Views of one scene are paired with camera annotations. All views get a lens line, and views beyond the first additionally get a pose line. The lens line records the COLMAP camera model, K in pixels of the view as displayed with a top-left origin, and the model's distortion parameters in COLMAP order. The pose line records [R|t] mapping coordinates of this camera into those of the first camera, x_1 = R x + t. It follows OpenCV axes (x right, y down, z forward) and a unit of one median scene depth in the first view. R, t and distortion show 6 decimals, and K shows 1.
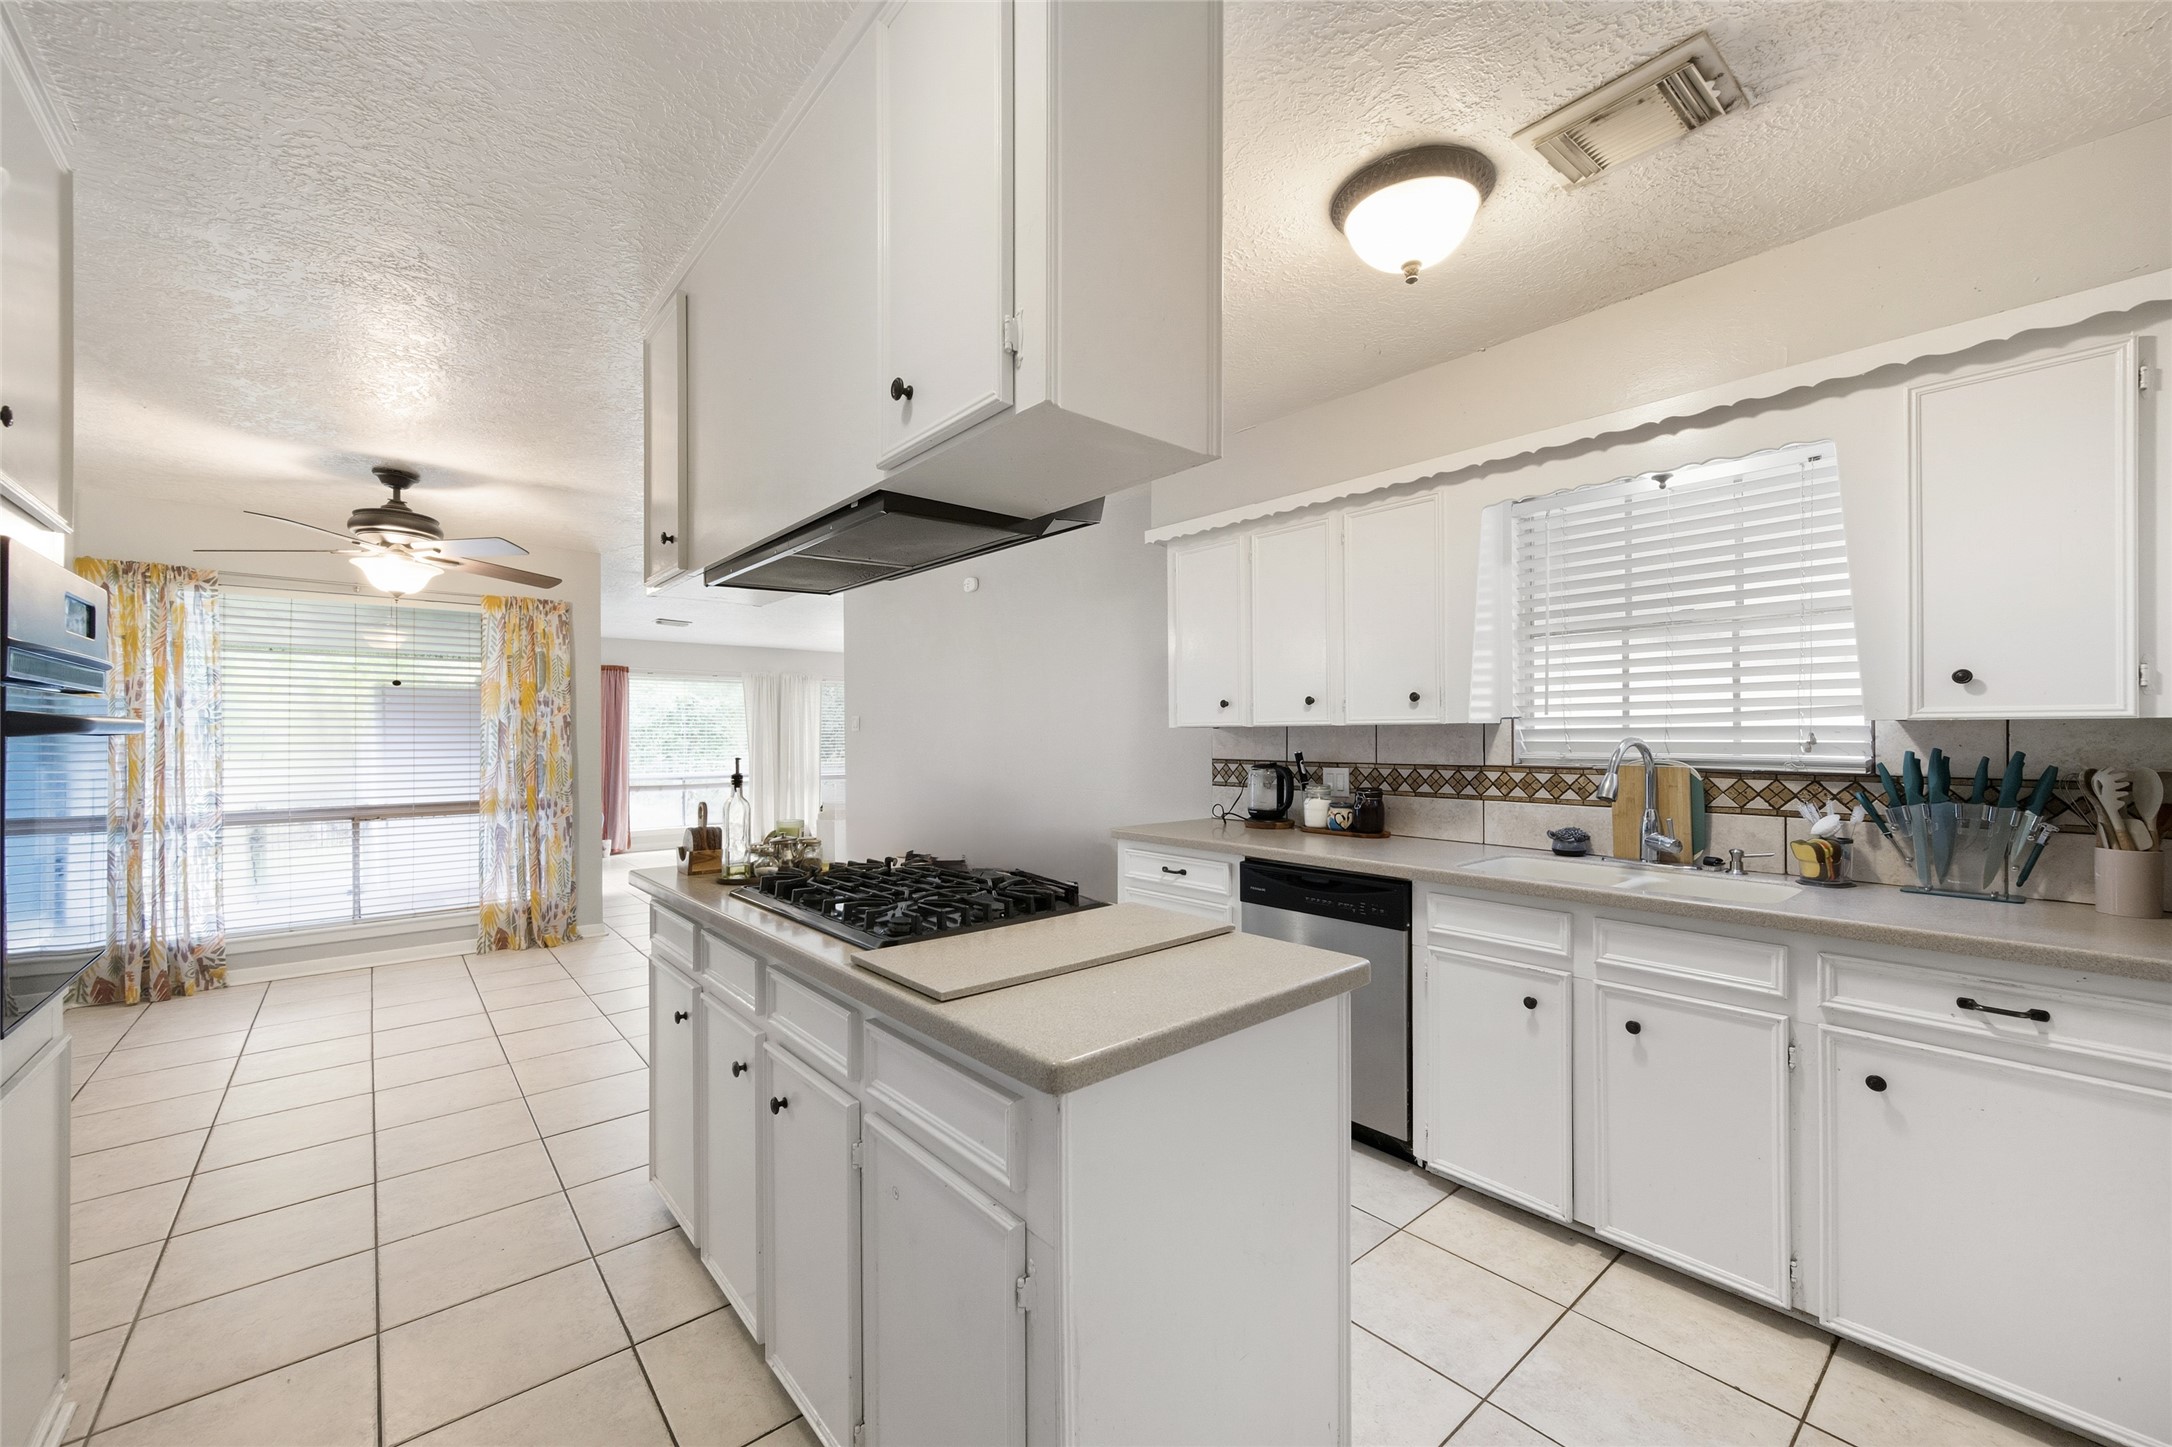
lens RADIAL K [[863.2, 0, 1094.5], [0, 863.2, 730.1], [0, 0, 1]] dist [0.001841, -0.000044]
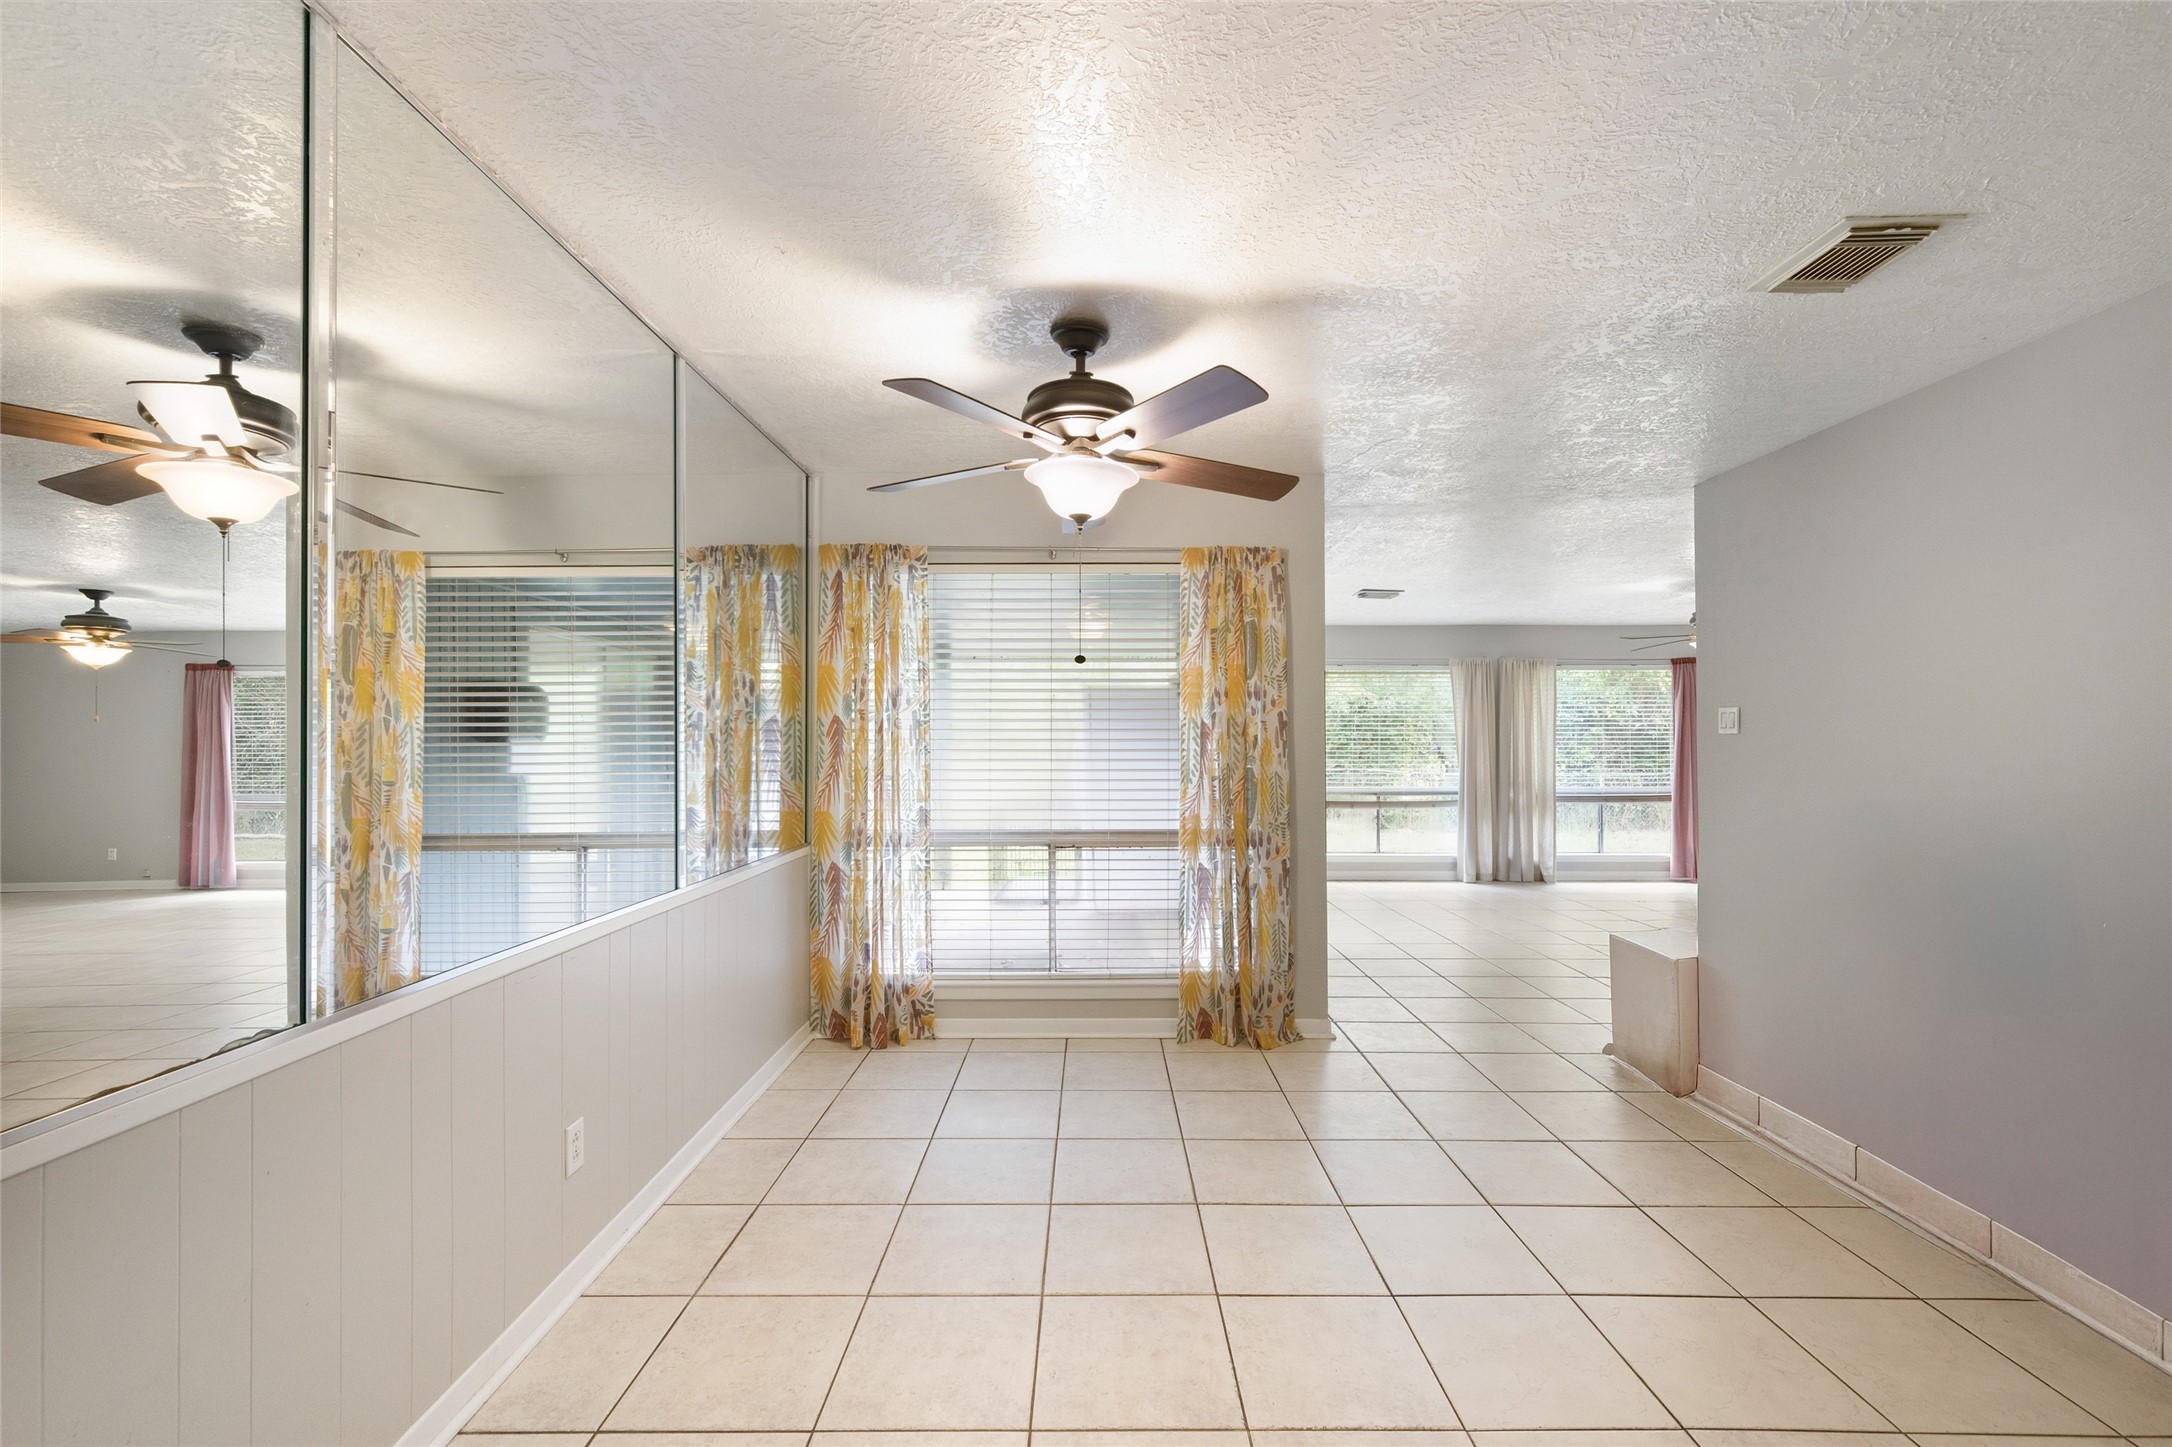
lens RADIAL K [[908.3, 0, 1086.3], [0, 908.3, 730.4], [0, 0, 1]] dist [0.002780, 0.000587]
pose [[0.761874, -0.004122, -0.647712, -0.330441], [0.001117, 0.999987, -0.005050, 0.001136], [0.647725, 0.003124, 0.761868, 0.438916]]
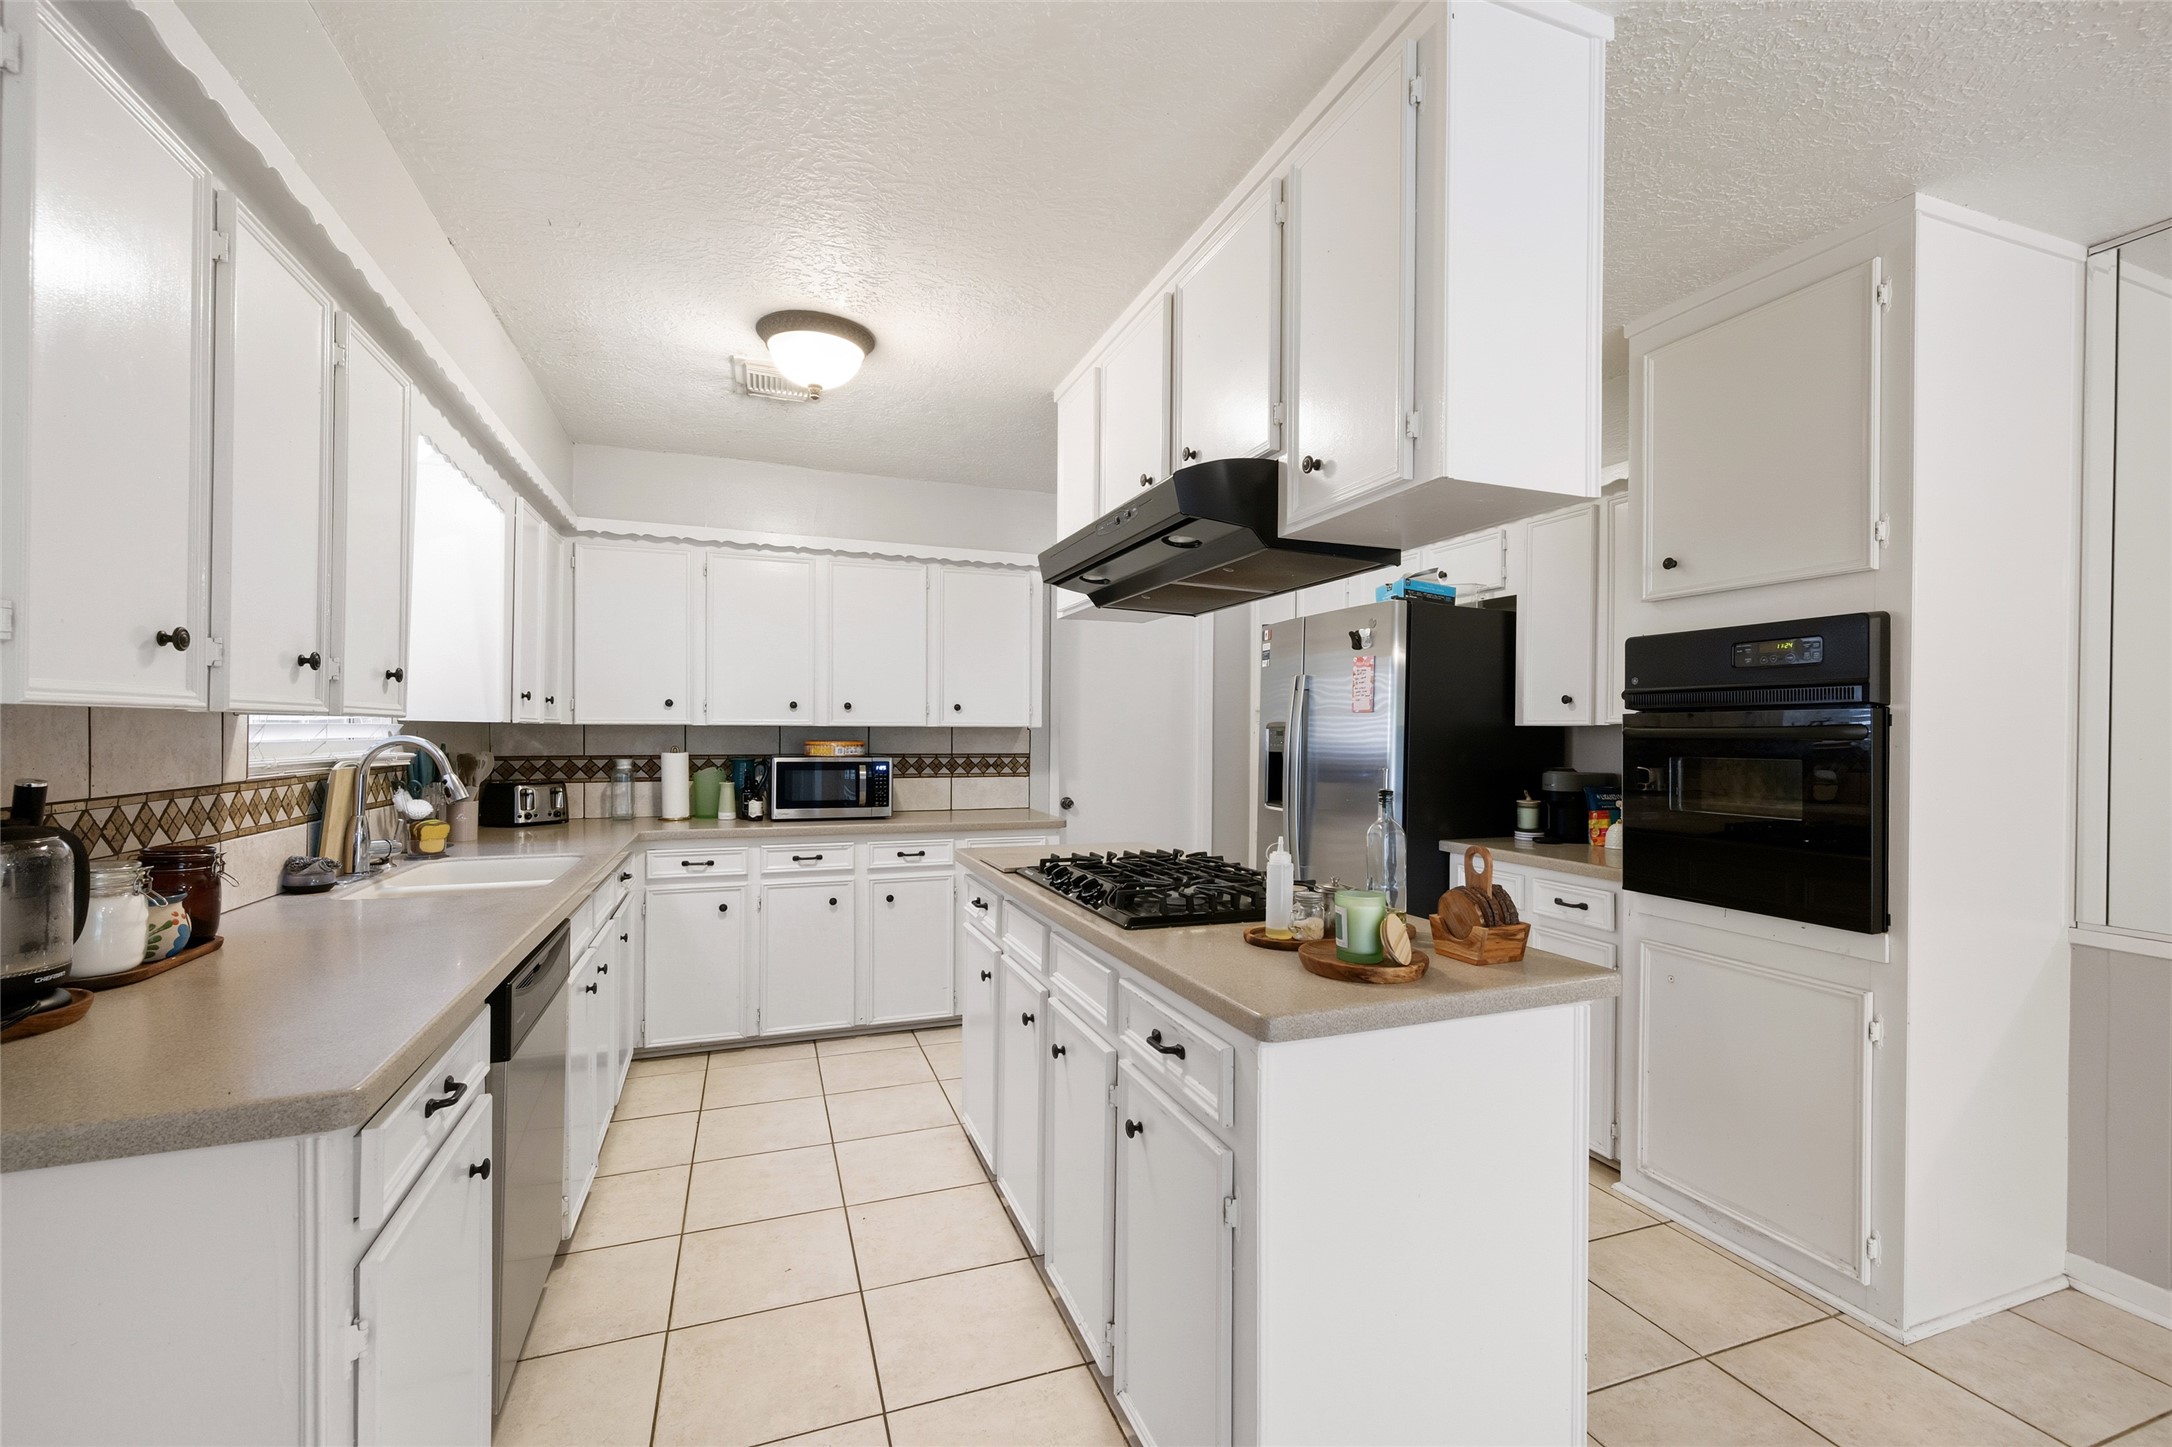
lens RADIAL K [[908.3, 0, 1092.8], [0, 908.3, 734.7], [0, 0, 1]] dist [0.002780, 0.000587]
pose [[-0.938676, -0.003602, 0.344783, -0.235667], [-0.004895, 0.999984, -0.002881, 0.004027], [-0.344767, -0.004392, -0.938678, 0.974778]]
